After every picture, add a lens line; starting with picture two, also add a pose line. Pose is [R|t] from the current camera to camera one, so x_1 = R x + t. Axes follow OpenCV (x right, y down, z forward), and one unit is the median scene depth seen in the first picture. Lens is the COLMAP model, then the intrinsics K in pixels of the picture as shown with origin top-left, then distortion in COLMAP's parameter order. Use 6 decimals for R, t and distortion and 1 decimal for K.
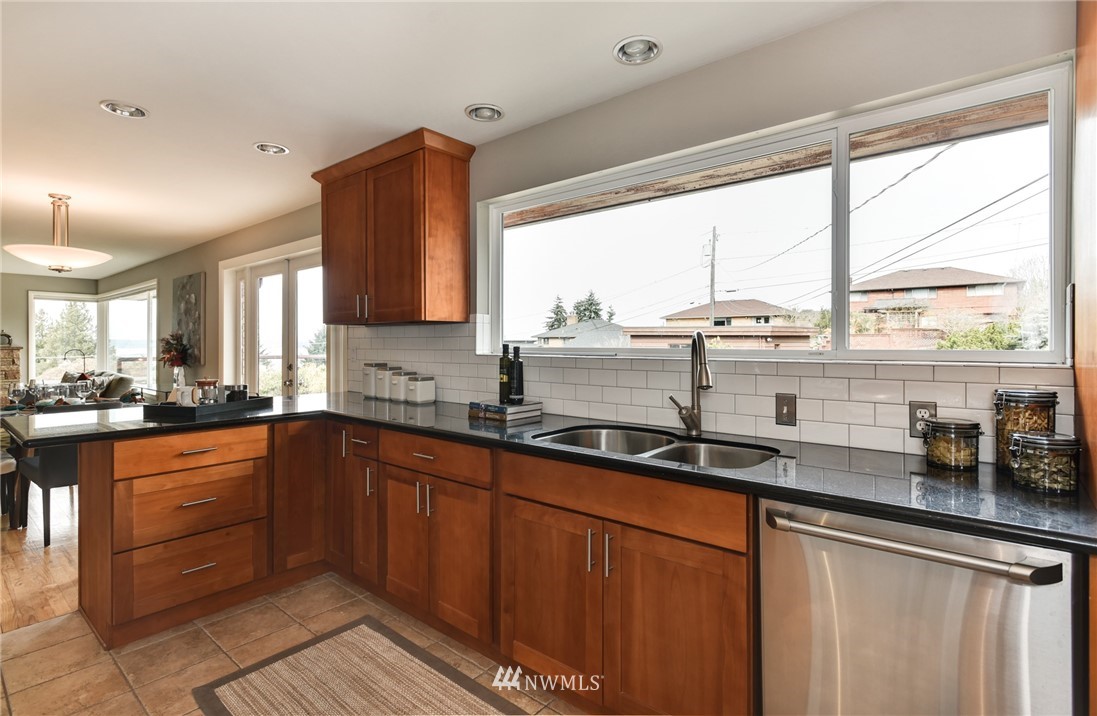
lens RADIAL K [[533.4, 0, 543.1], [0, 533.4, 341.8], [0, 0, 1]] dist [0.002392, -0.001486]
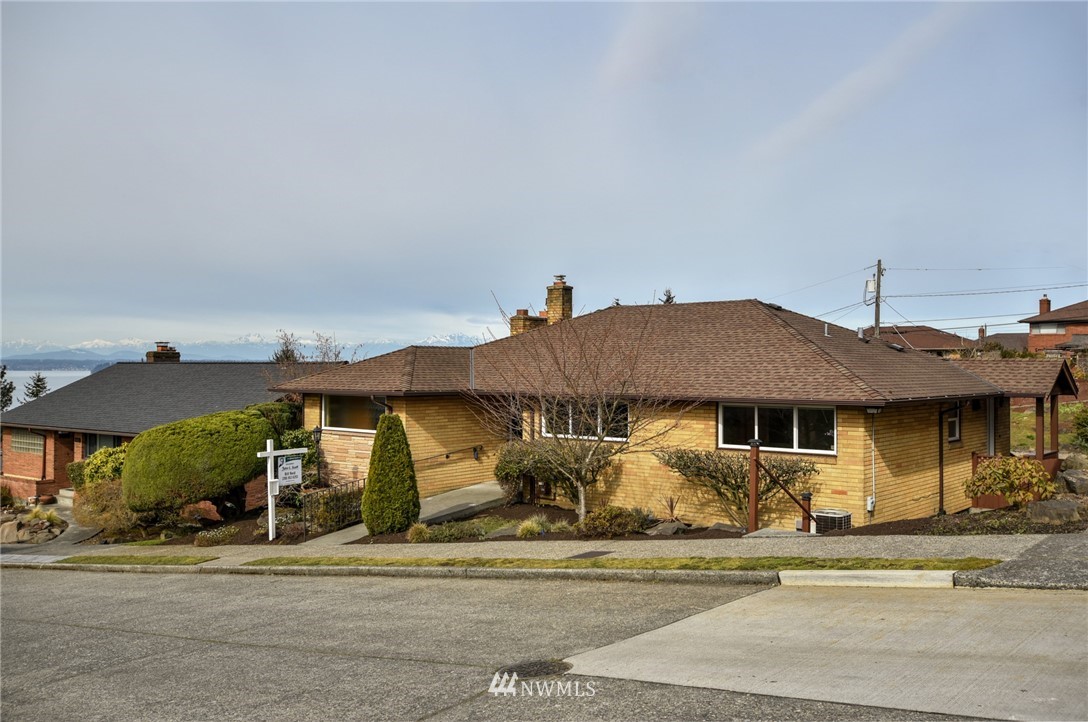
lens RADIAL K [[959.7, 0, 539.2], [0, 959.7, 360.6], [0, 0, 1]] dist [0.000855, -0.012990]
pose [[0.999980, 0.002852, -0.005725, -0.237531], [-0.002871, 0.999990, -0.003345, -0.041333], [0.005715, 0.003361, 0.999978, -0.605337]]
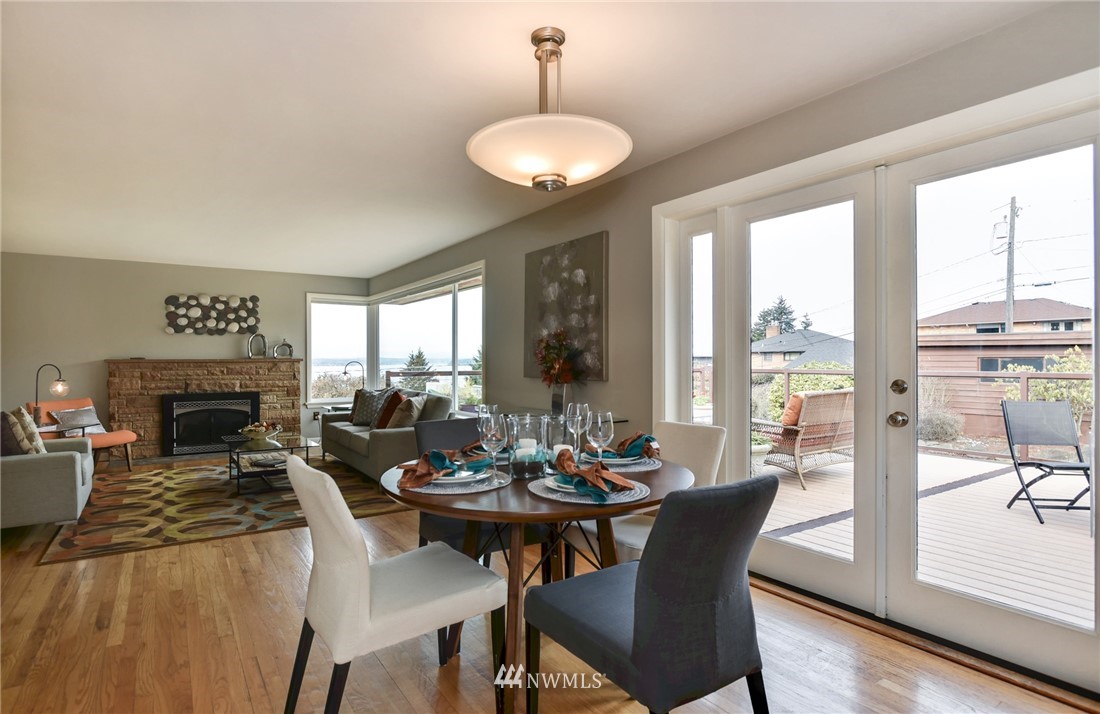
lens RADIAL K [[581.2, 0, 527.8], [0, 581.2, 364.3], [0, 0, 1]] dist [-0.013294, -0.000991]
pose [[0.954834, -0.001765, -0.297135, -0.080001], [0.004425, 0.999956, 0.008280, 0.002738], [0.297107, -0.009221, 0.954800, 0.050337]]
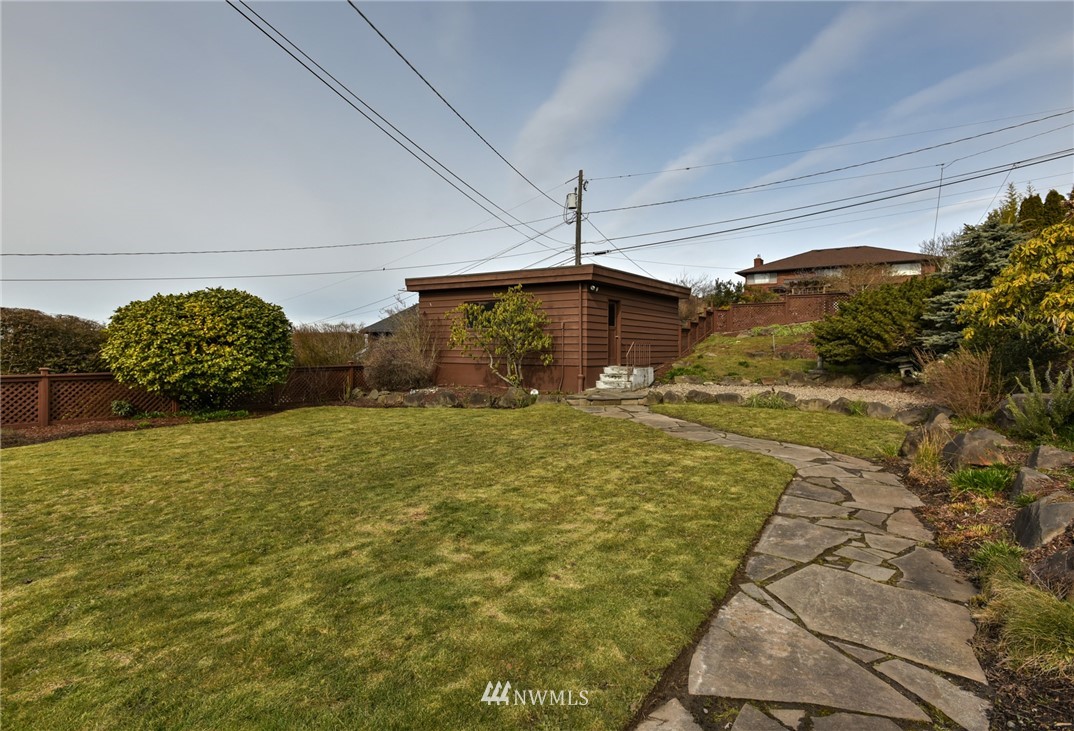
lens RADIAL K [[552.5, 0, 531.8], [0, 552.5, 345.5], [0, 0, 1]] dist [0.003900, 0.000290]
pose [[0.995274, 0.007081, 0.096846, 0.174597], [-0.006854, 0.999973, -0.002674, 0.041708], [-0.096862, 0.001997, 0.995296, 0.205198]]
